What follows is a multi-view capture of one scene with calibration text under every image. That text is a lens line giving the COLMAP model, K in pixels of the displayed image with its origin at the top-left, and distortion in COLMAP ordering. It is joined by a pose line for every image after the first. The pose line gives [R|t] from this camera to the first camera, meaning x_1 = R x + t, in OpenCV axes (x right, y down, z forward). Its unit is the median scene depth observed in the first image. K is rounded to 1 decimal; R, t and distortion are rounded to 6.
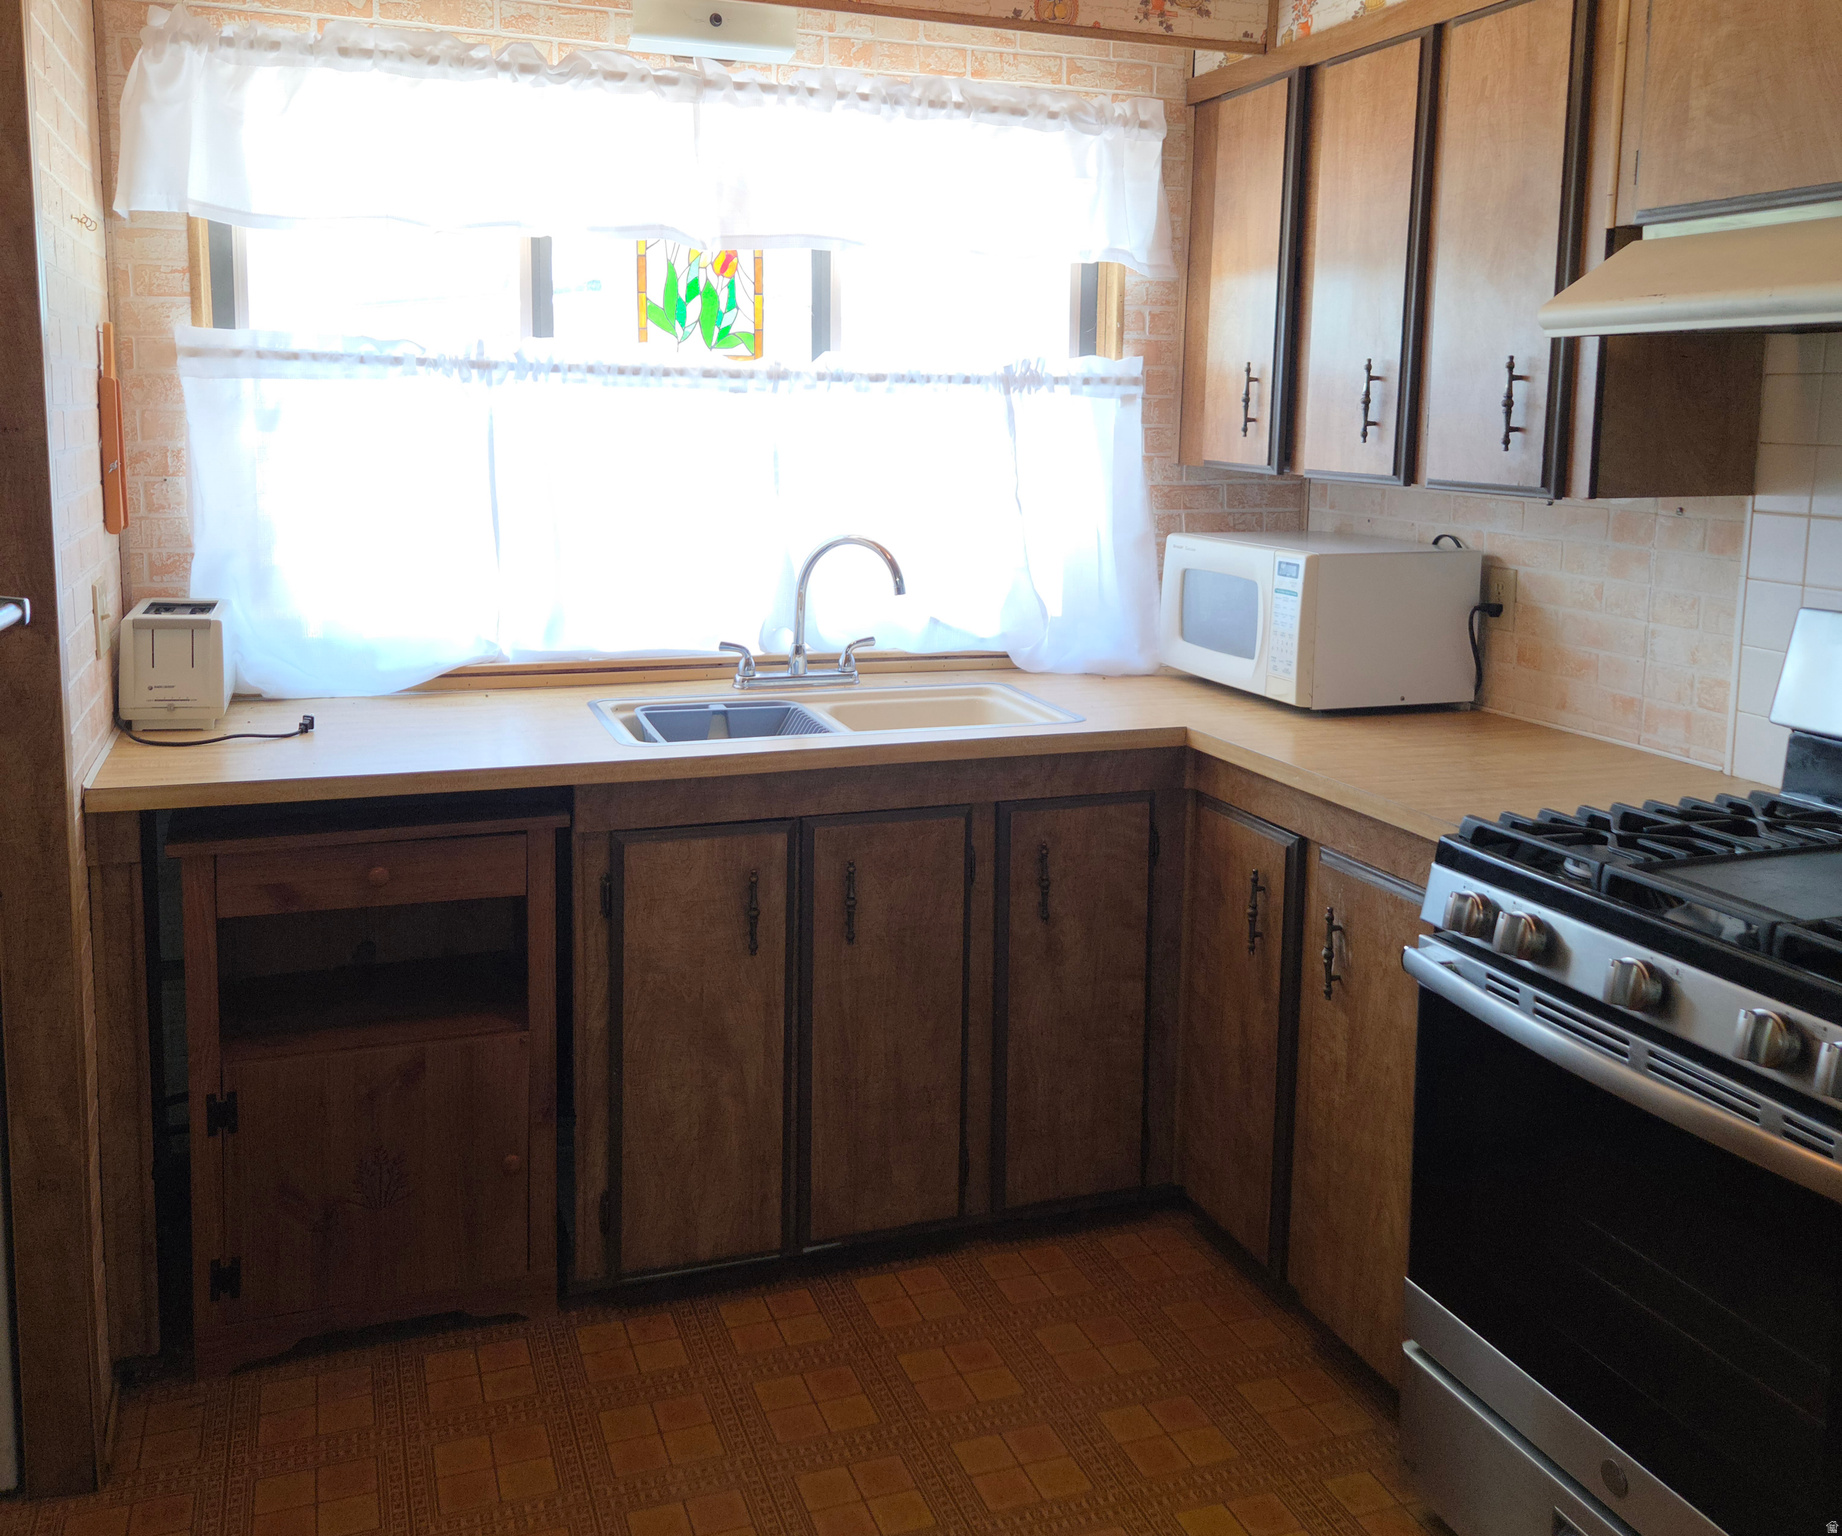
lens RADIAL K [[1647.7, 0, 900.4], [0, 1647.7, 616.6], [0, 0, 1]] dist [0.071714, -0.063466]
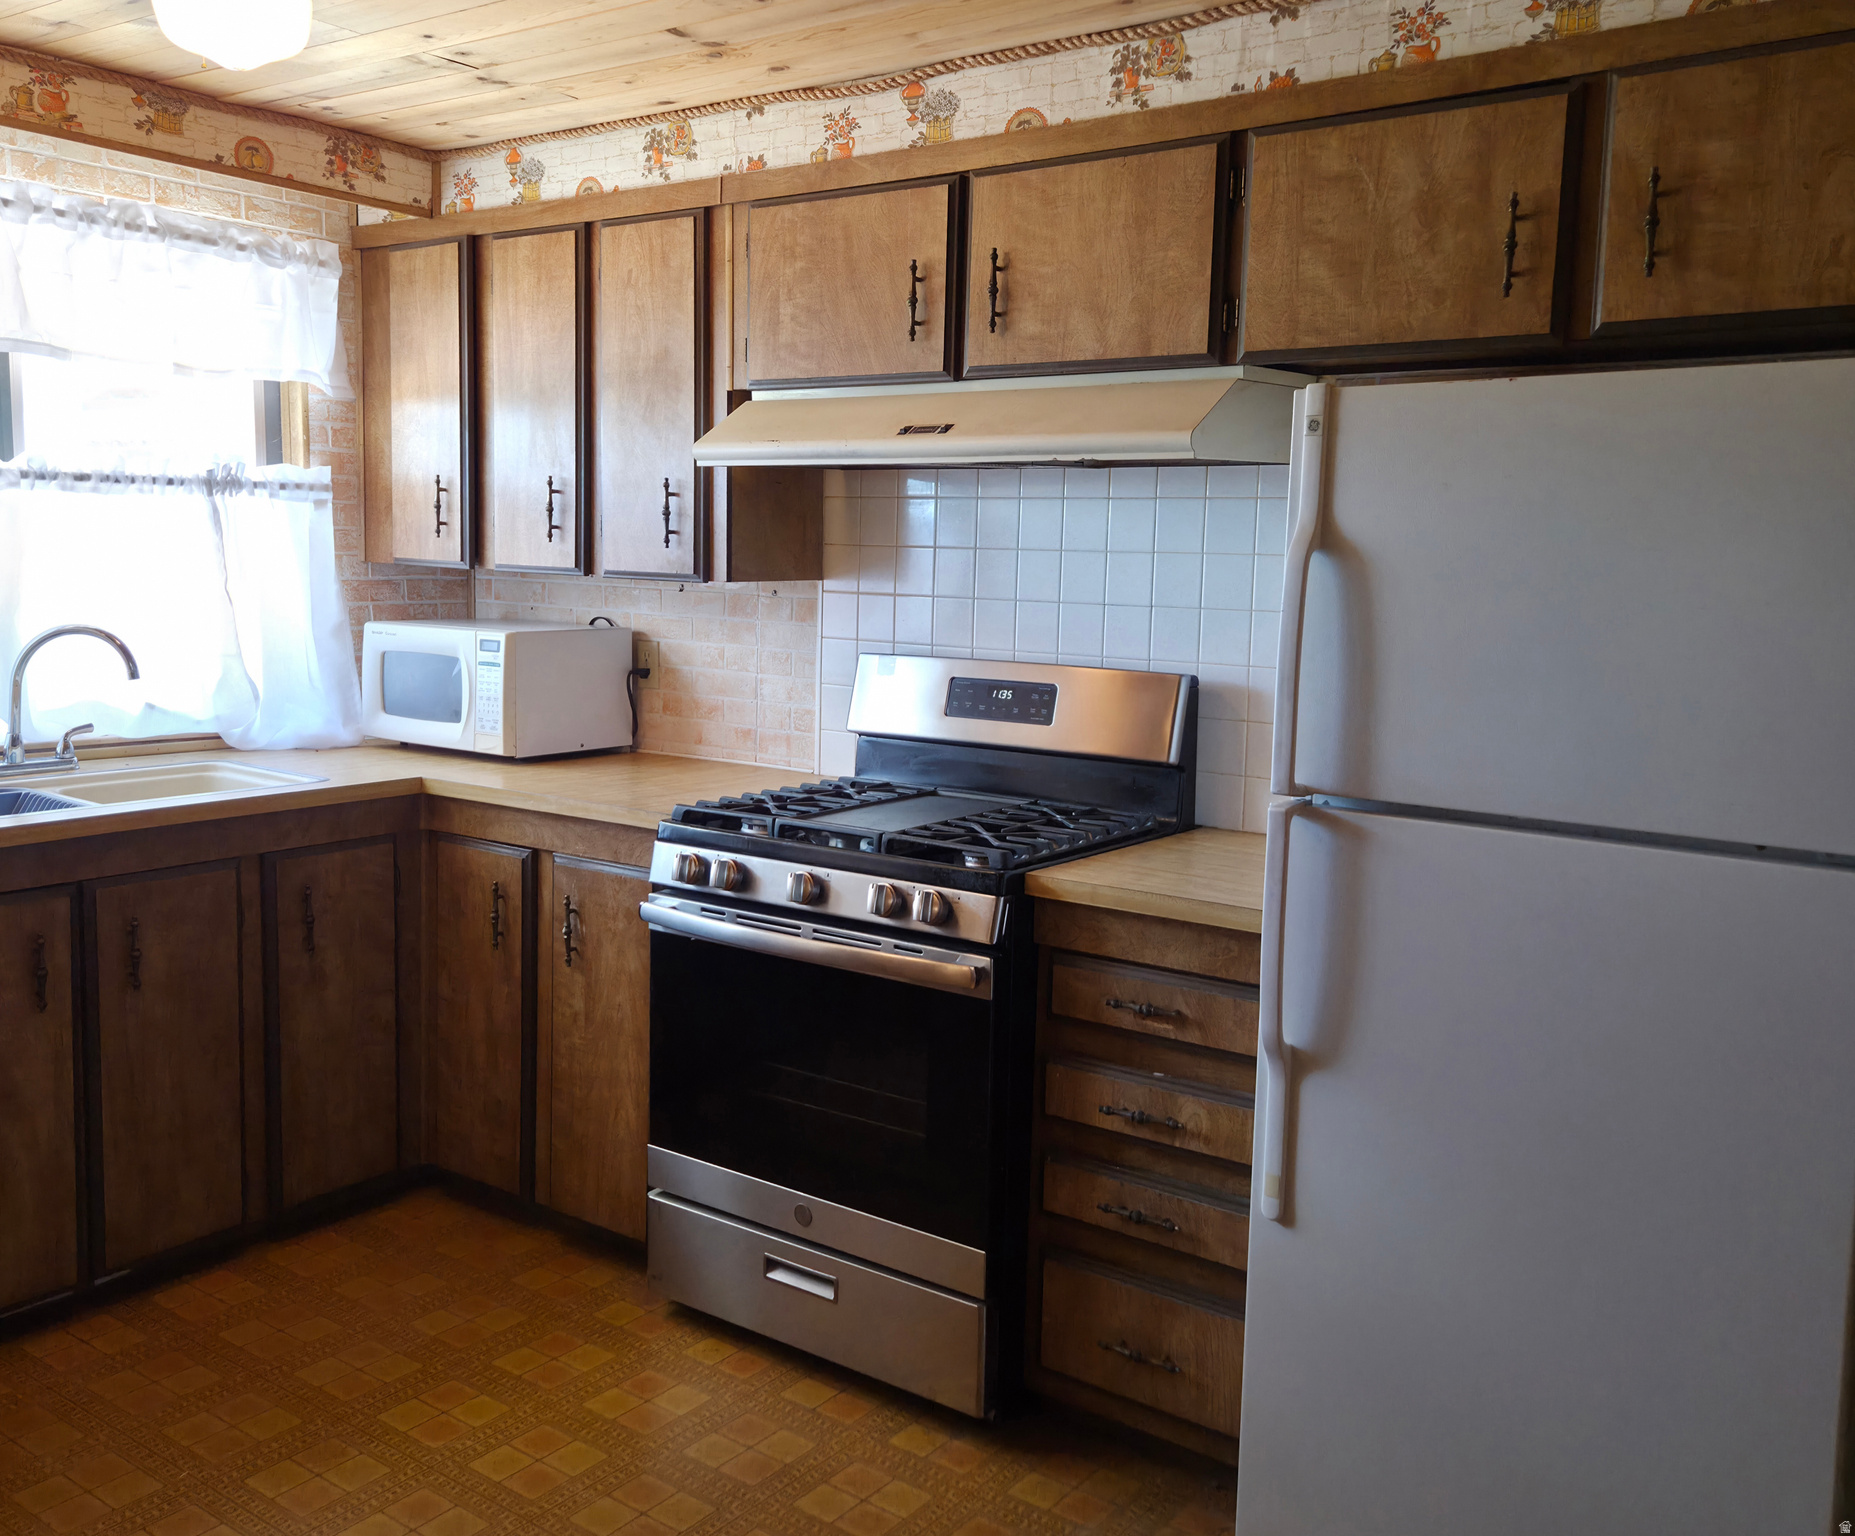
lens RADIAL K [[1659.4, 0, 926.2], [0, 1659.4, 738.4], [0, 0, 1]] dist [0.071714, -0.063466]
pose [[0.830351, -0.059785, 0.554024, -0.201448], [0.058412, 0.998089, 0.020158, 0.037080], [-0.554170, 0.015624, 0.832257, -0.225465]]
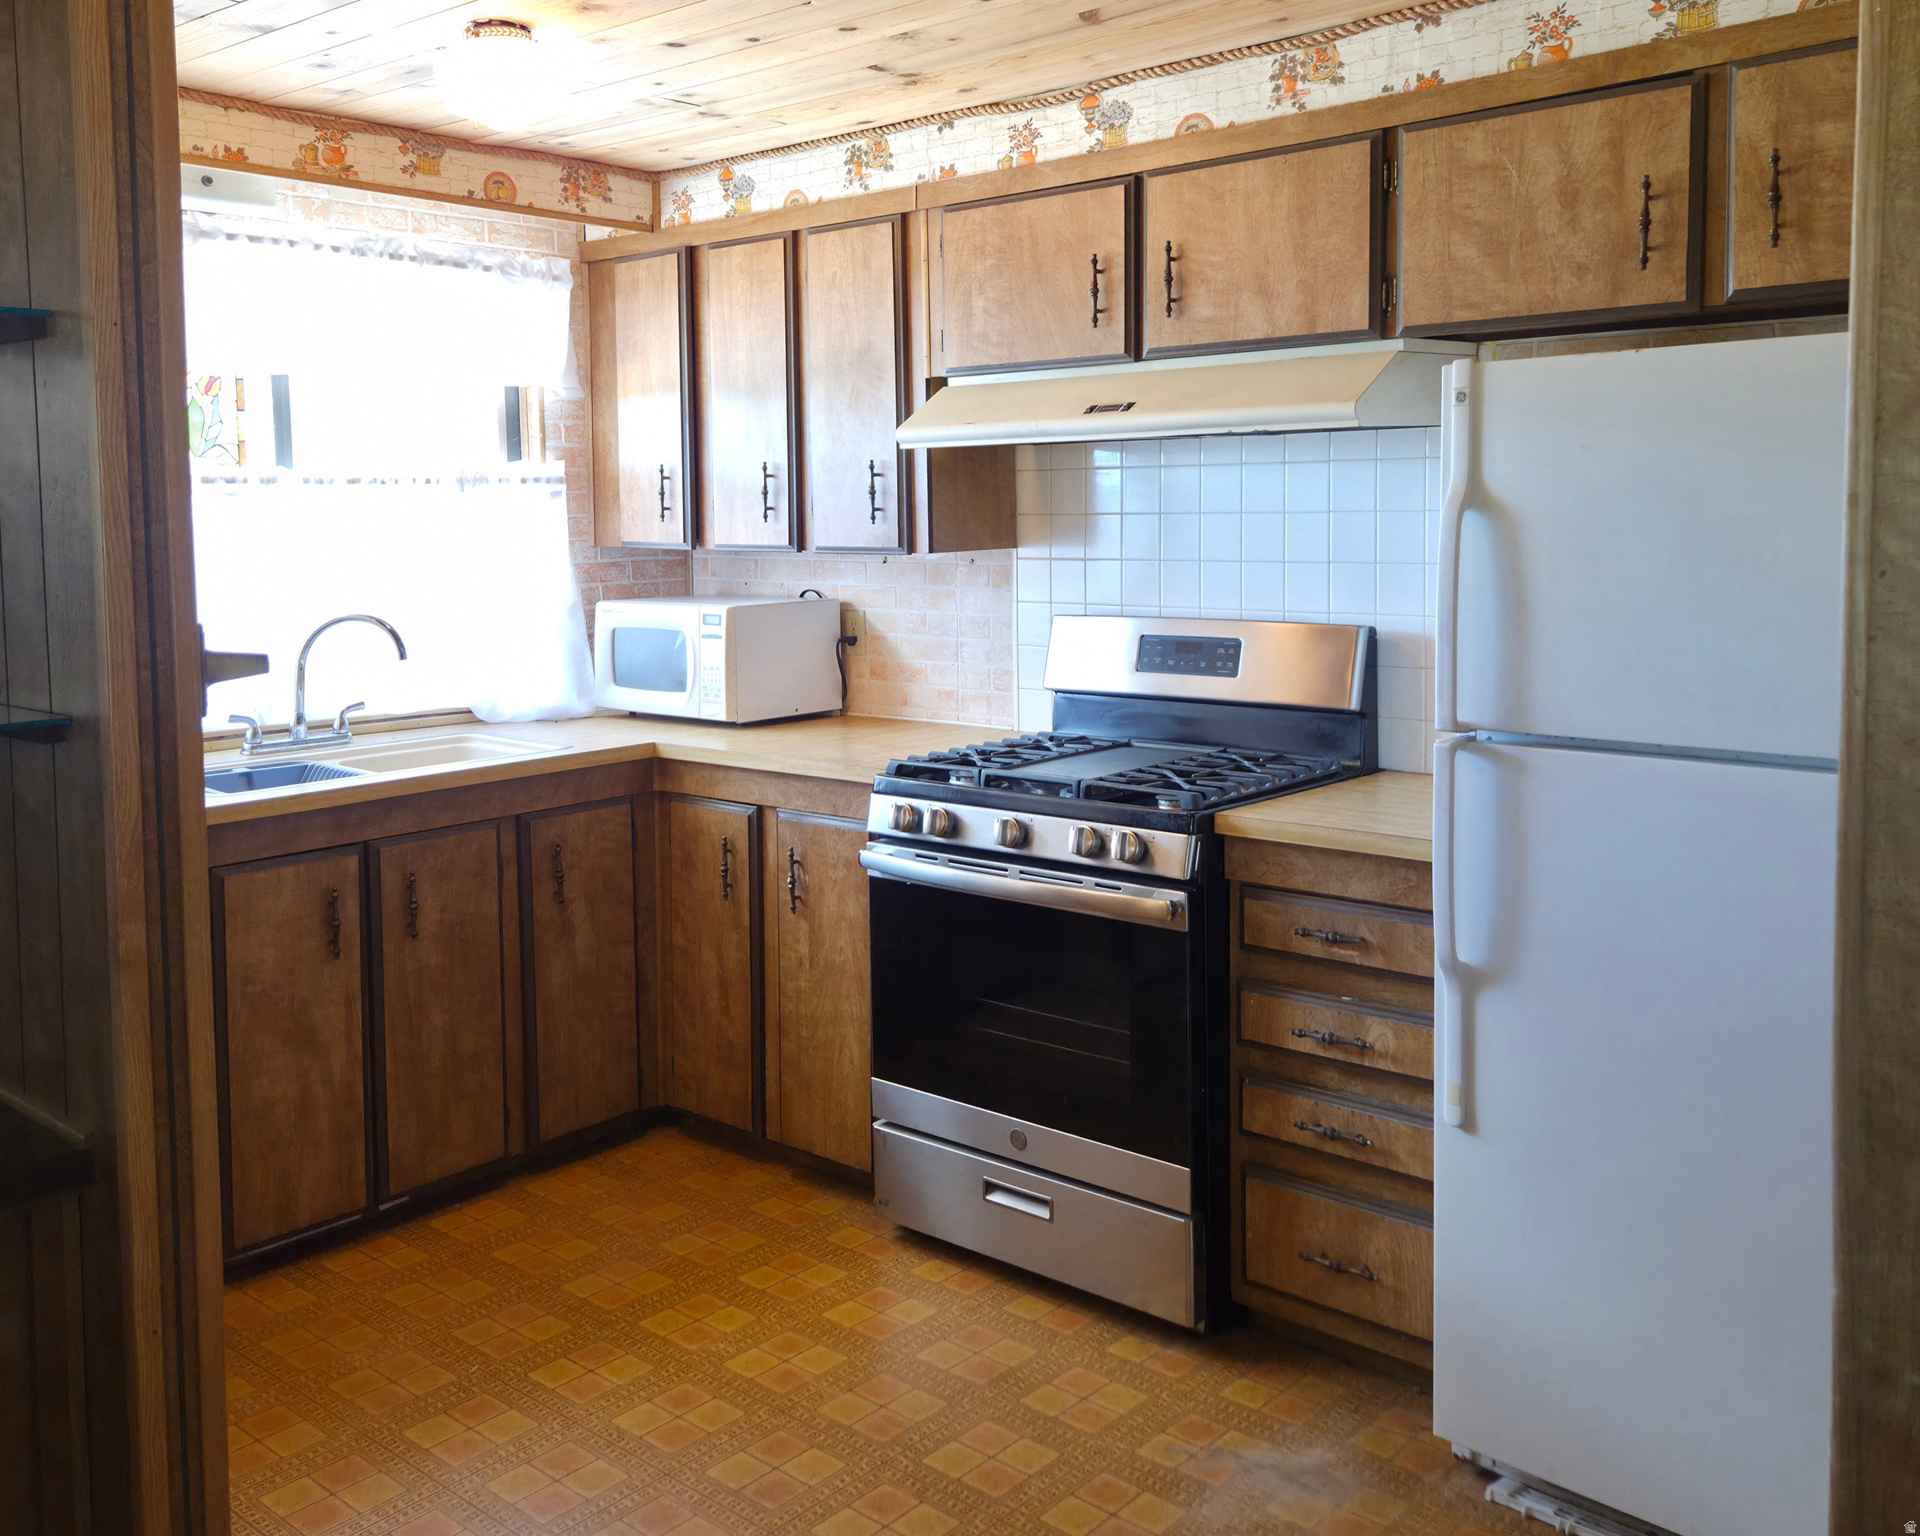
lens RADIAL K [[1714.2, 0, 961.1], [0, 1714.2, 628.7], [0, 0, 1]] dist [0.076947, -0.060827]
pose [[0.876260, -0.061325, 0.477921, -0.269767], [0.086554, 0.995767, -0.030922, 0.041934], [-0.474001, 0.068462, 0.877859, -0.329646]]
